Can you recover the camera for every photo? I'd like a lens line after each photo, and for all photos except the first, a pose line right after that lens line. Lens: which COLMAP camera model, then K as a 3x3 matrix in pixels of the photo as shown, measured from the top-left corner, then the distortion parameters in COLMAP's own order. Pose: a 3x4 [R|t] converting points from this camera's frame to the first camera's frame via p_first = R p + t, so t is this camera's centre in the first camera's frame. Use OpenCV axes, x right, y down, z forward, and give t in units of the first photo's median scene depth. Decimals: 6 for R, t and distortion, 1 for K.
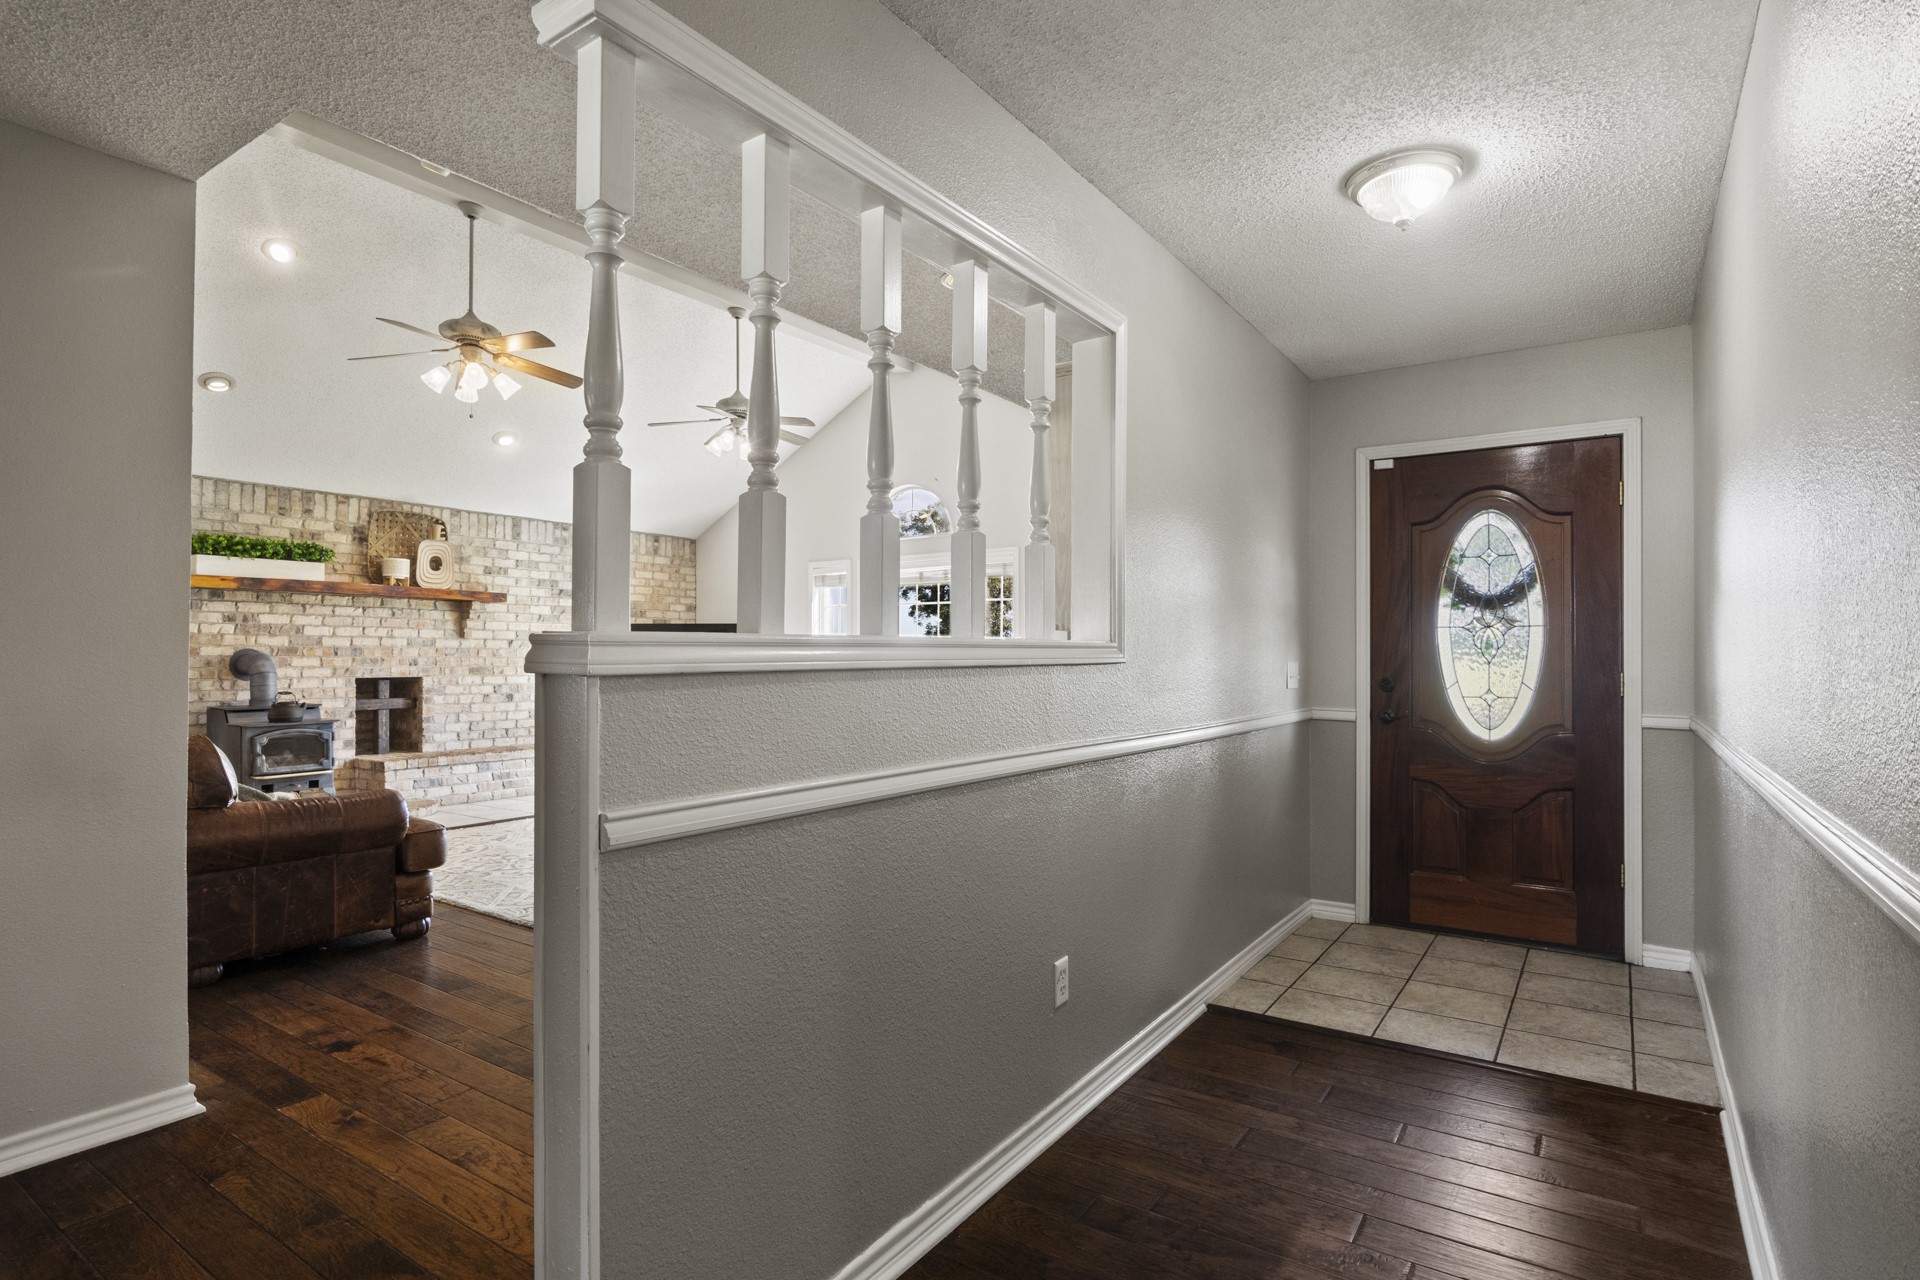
lens RADIAL K [[963.5, 0, 971.2], [0, 963.5, 656.3], [0, 0, 1]] dist [-0.002990, -0.000322]
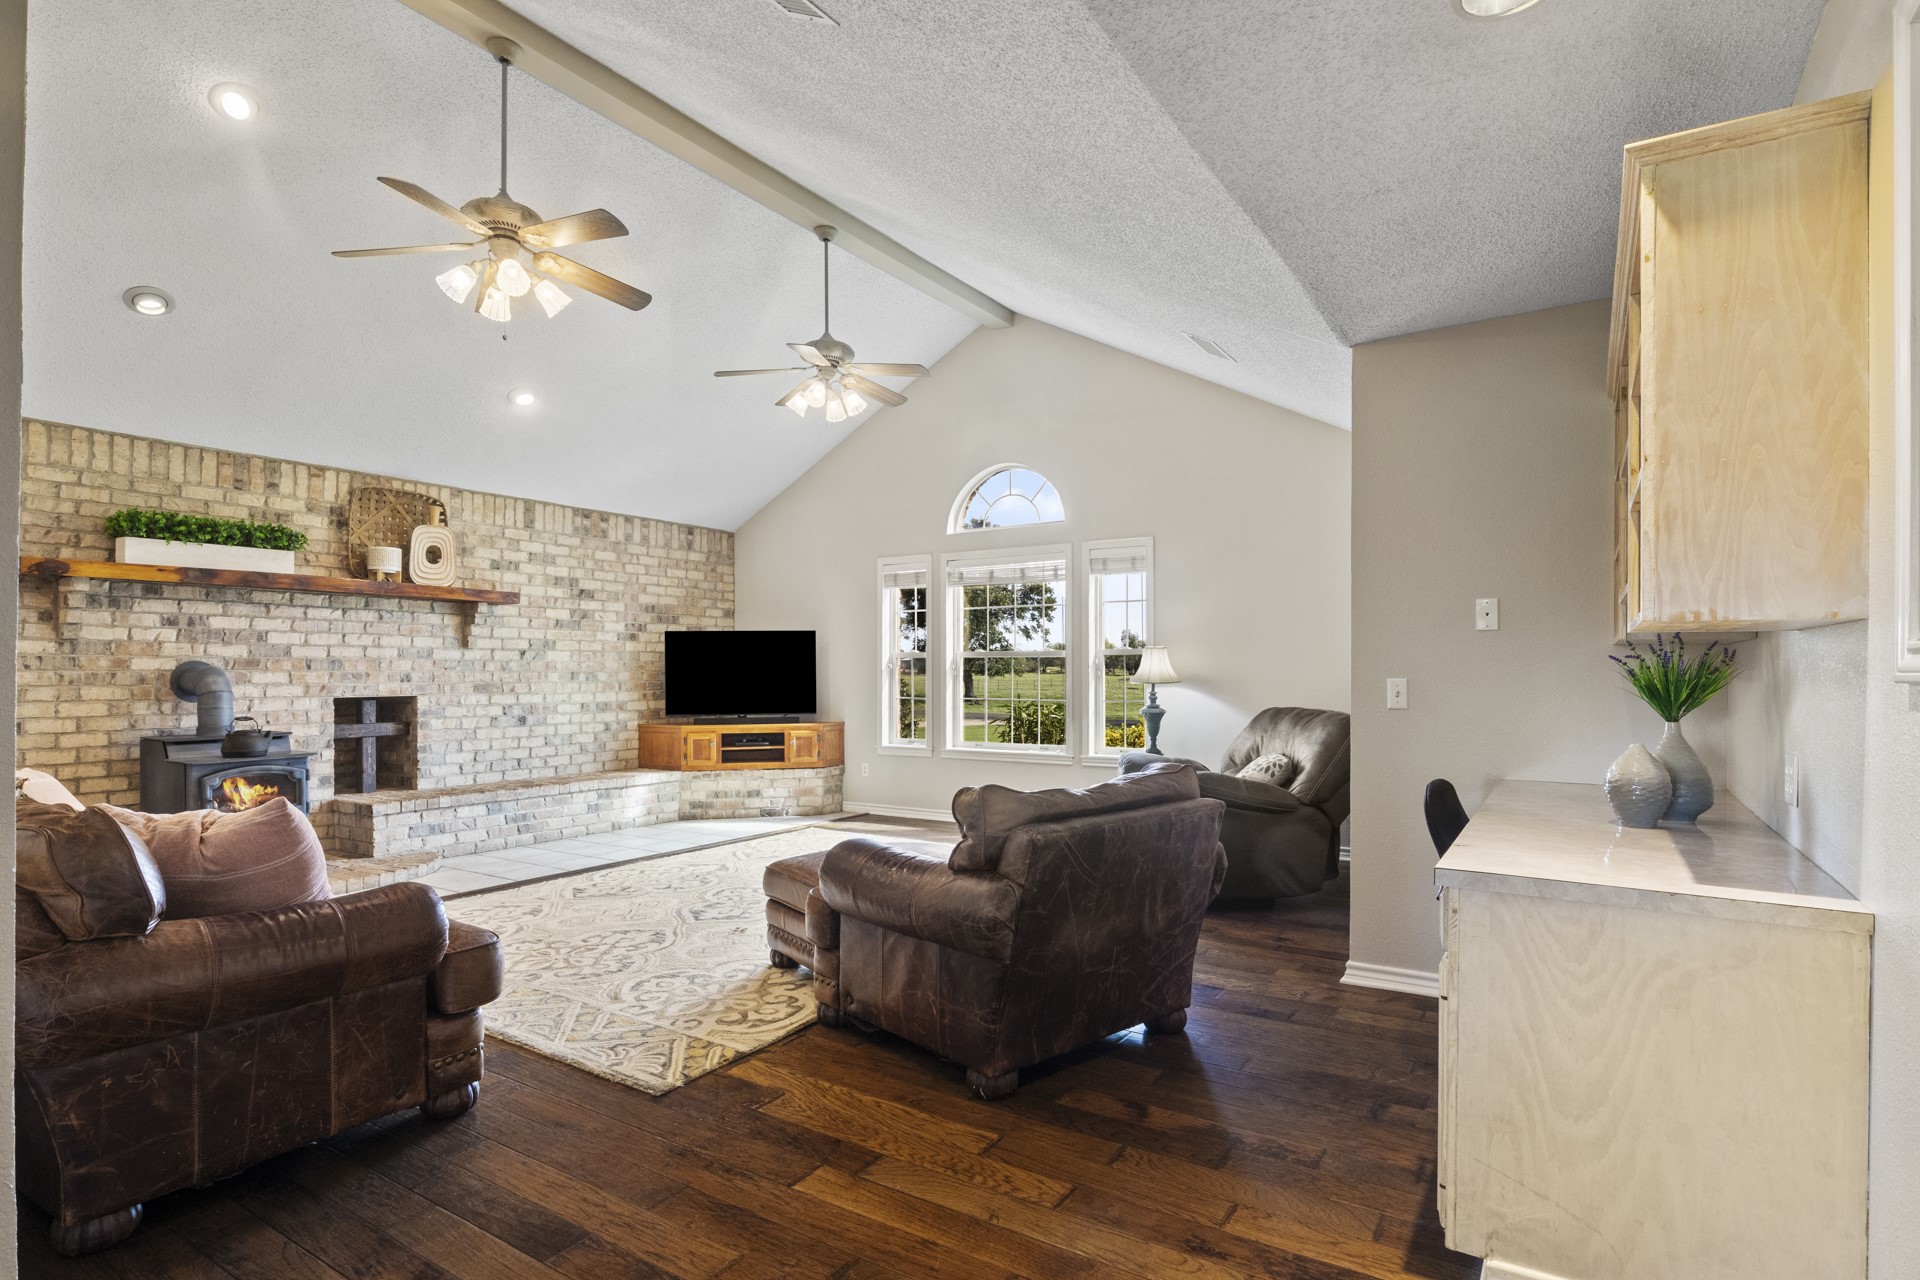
lens RADIAL K [[967.6, 0, 964.9], [0, 967.6, 676.3], [0, 0, 1]] dist [-0.003721, -0.000962]
pose [[0.999727, -0.000691, 0.023356, -0.139233], [0.000532, 0.999977, 0.006827, -0.000304], [-0.023360, -0.006812, 0.999704, 0.193321]]
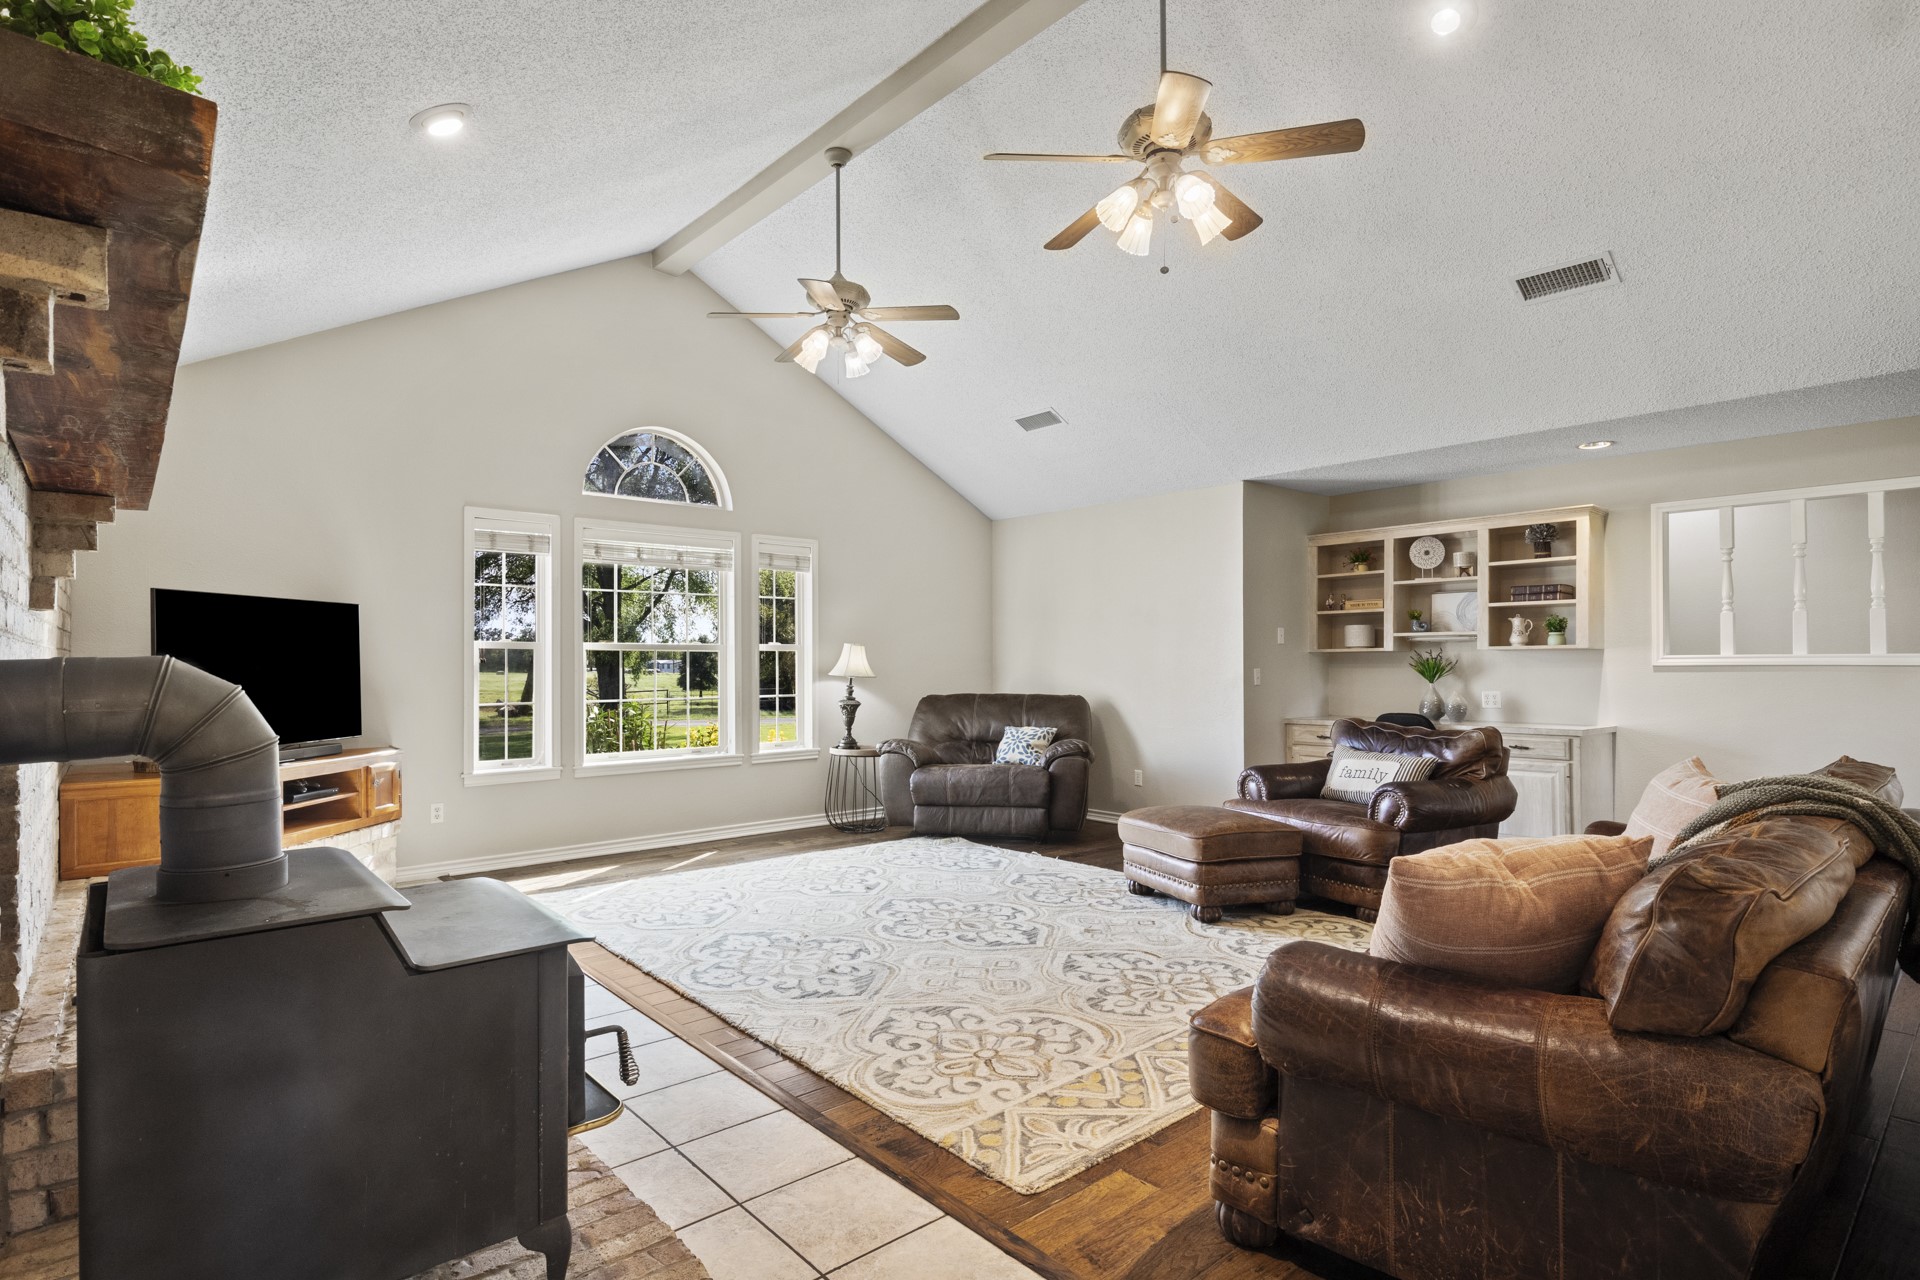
lens RADIAL K [[967.6, 0, 964.9], [0, 967.6, 676.3], [0, 0, 1]] dist [-0.003721, -0.000962]
pose [[0.249330, -0.012936, 0.968332, -0.818346], [0.003424, 0.999916, 0.012476, -0.000886], [-0.968413, 0.000205, 0.249353, 0.697397]]
